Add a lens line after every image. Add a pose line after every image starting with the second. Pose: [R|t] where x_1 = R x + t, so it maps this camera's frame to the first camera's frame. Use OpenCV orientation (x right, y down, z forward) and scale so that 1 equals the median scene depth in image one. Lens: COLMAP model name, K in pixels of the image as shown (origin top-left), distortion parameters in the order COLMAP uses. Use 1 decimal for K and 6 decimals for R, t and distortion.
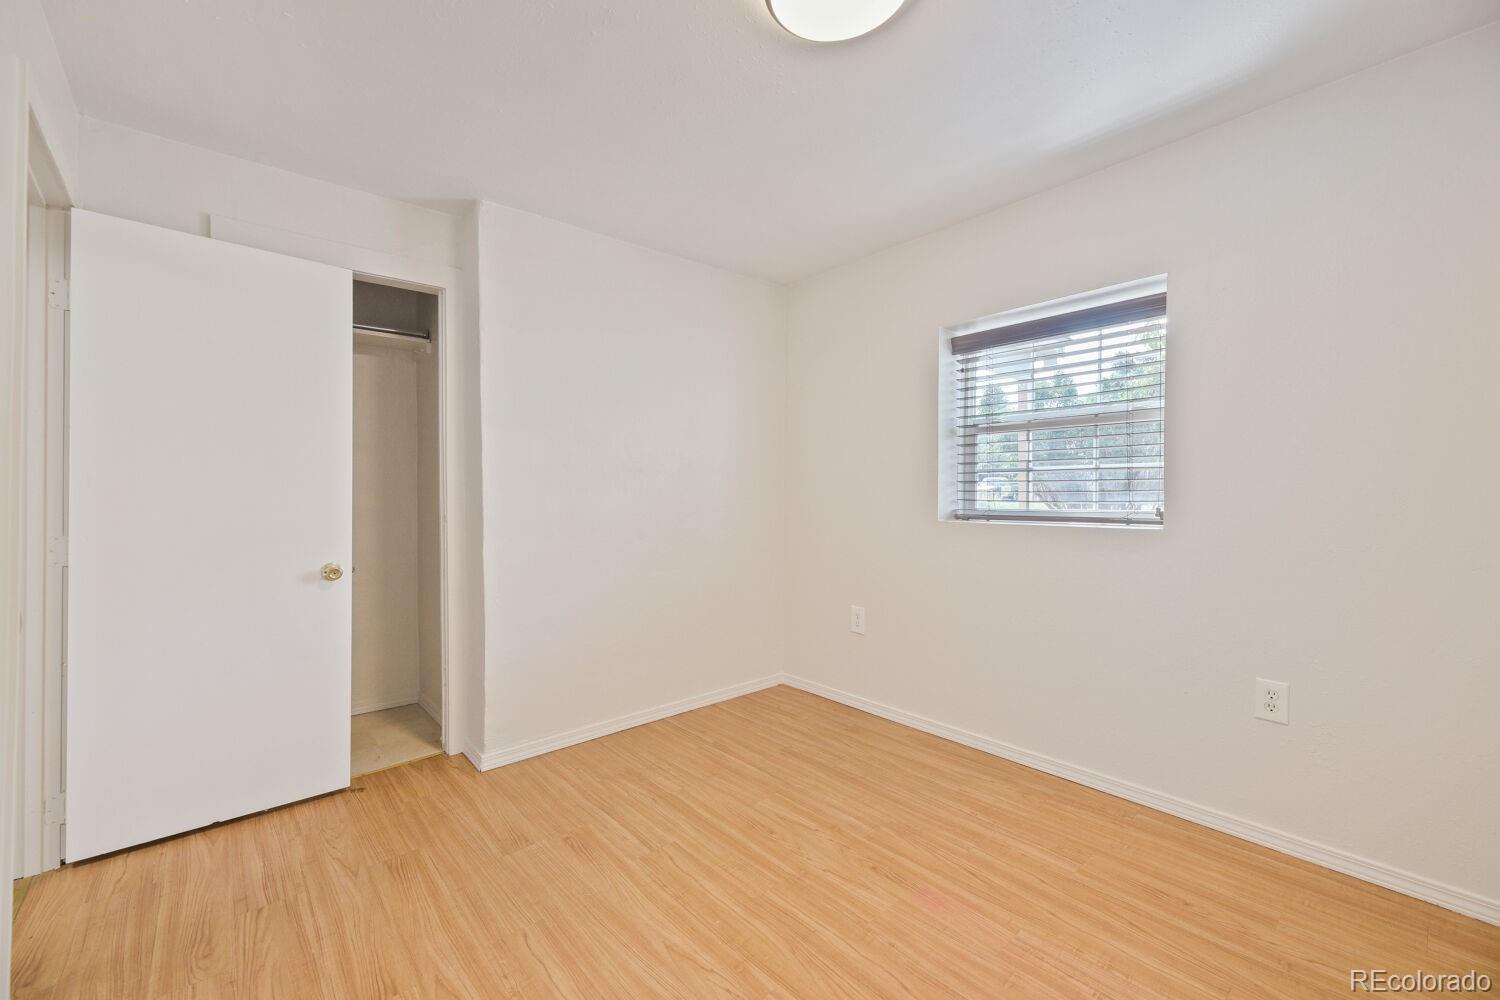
lens RADIAL K [[604.8, 0, 766.0], [0, 604.8, 504.7], [0, 0, 1]] dist [0.009475, -0.001569]
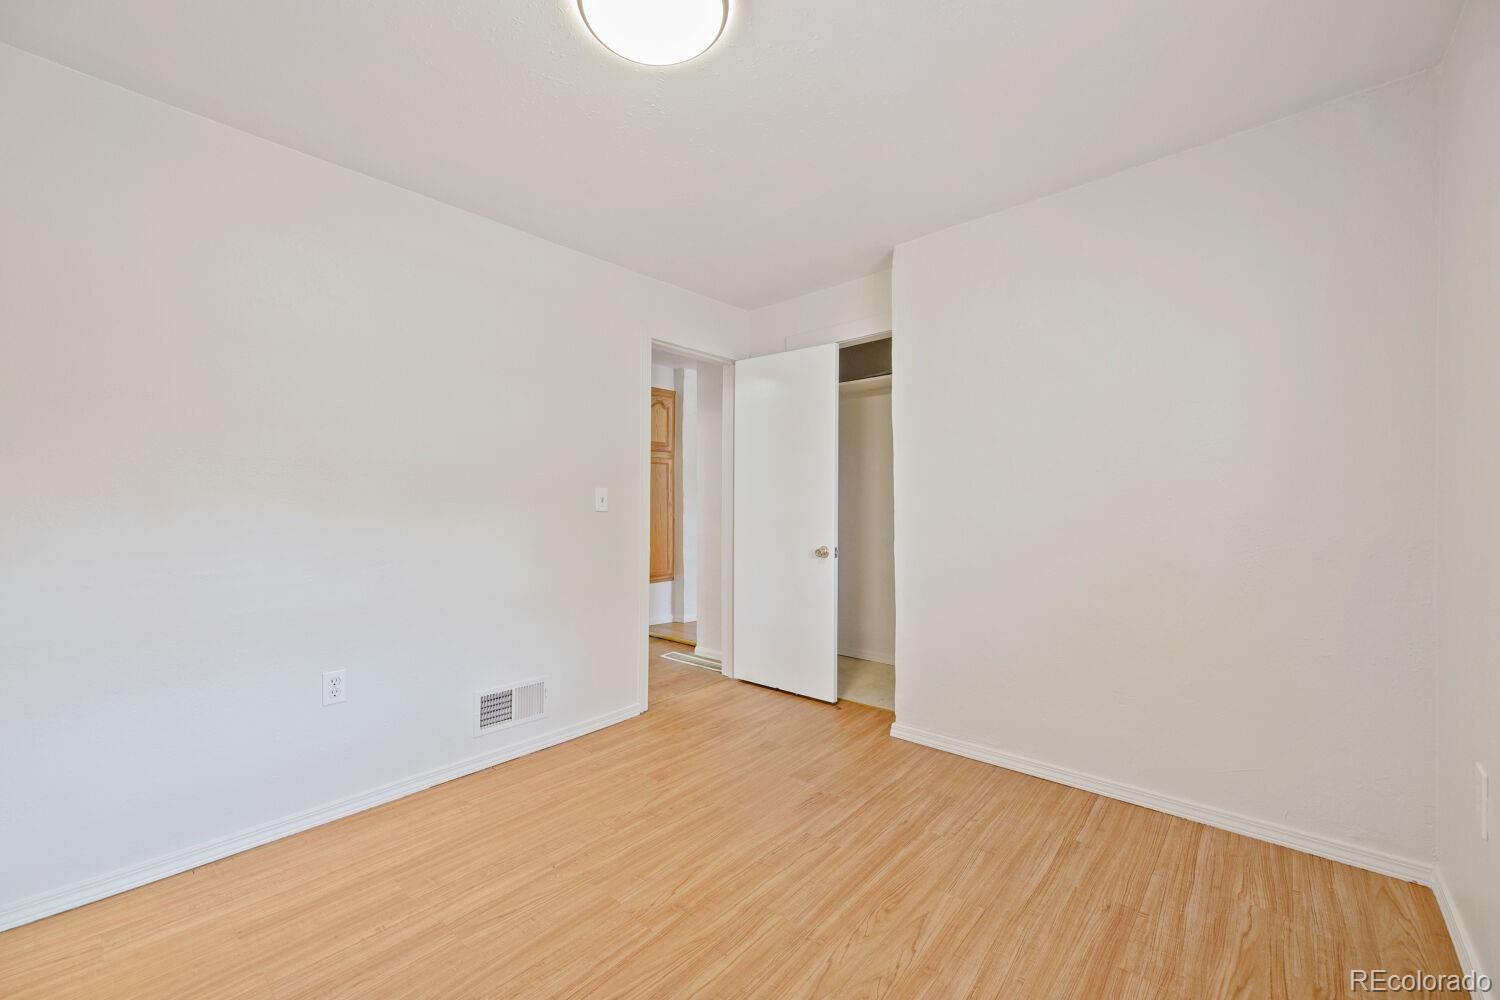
lens RADIAL K [[604.8, 0, 736.5], [0, 604.8, 493.0], [0, 0, 1]] dist [0.009475, -0.001569]
pose [[0.110352, -0.012015, -0.993820, 0.733863], [-0.013791, 0.999812, -0.013619, -0.006381], [0.993797, 0.015209, 0.110166, 0.636942]]
